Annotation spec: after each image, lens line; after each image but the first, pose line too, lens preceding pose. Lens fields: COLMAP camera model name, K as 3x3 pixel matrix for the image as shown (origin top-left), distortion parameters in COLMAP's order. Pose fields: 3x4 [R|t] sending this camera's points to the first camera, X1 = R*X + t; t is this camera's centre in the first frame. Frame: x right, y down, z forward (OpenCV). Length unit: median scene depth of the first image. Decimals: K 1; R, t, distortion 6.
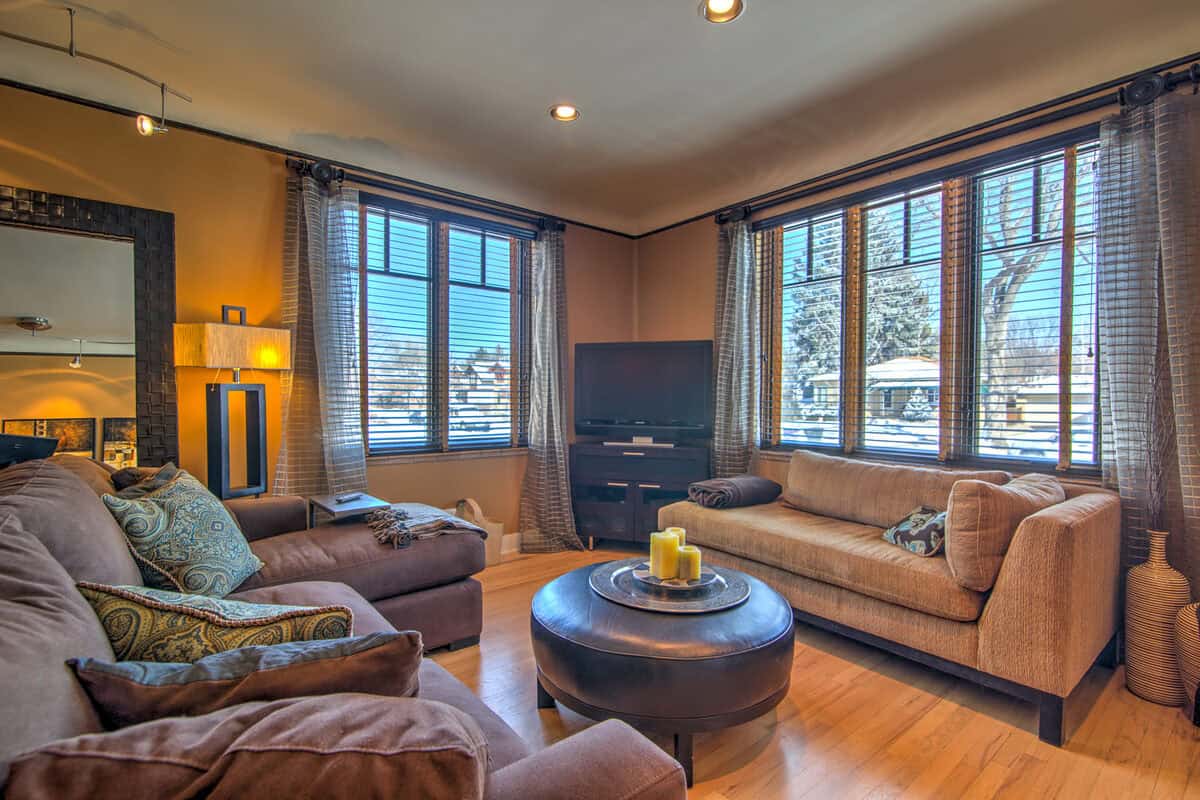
lens RADIAL K [[576.4, 0, 665.3], [0, 576.4, 394.9], [0, 0, 1]] dist [0.033046, 0.006648]
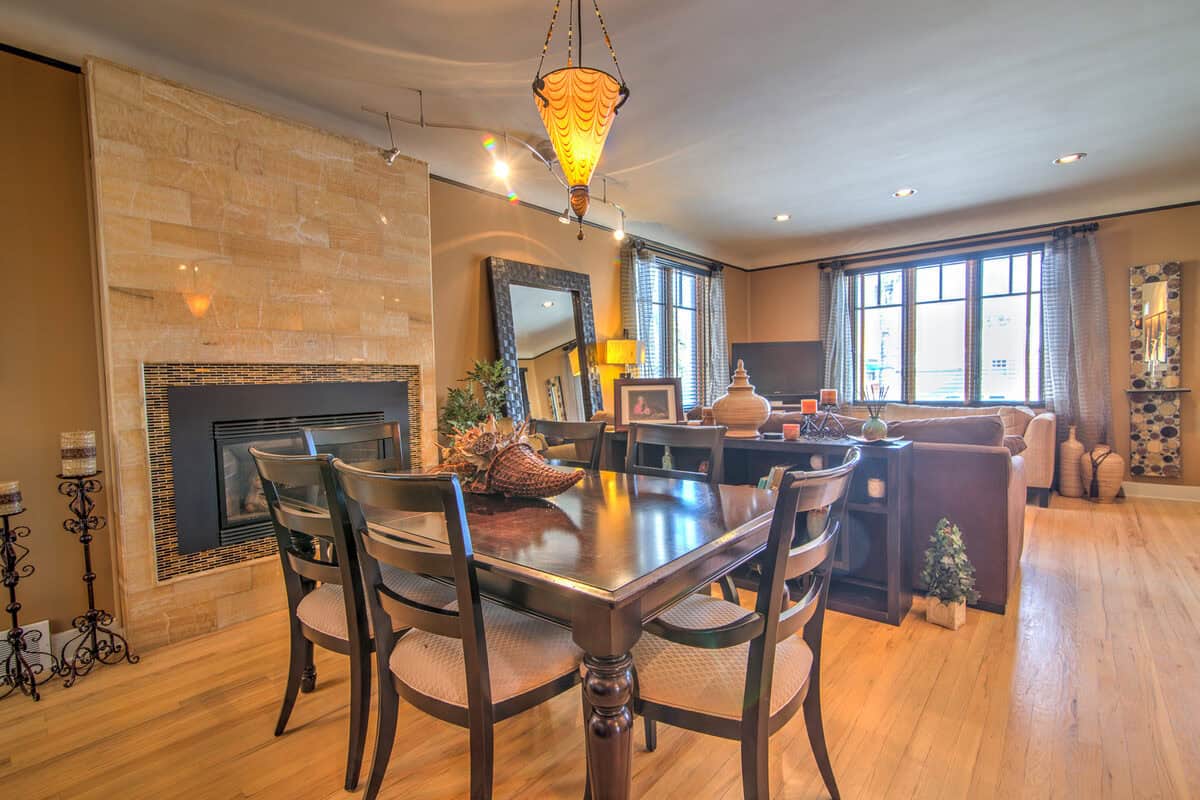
lens RADIAL K [[576.4, 0, 655.5], [0, 576.4, 396.5], [0, 0, 1]] dist [0.033046, 0.006648]
pose [[0.975649, -0.029333, 0.217366, -0.969501], [0.020403, 0.998857, 0.043216, -0.018715], [-0.218385, -0.037729, 0.975133, -0.685297]]
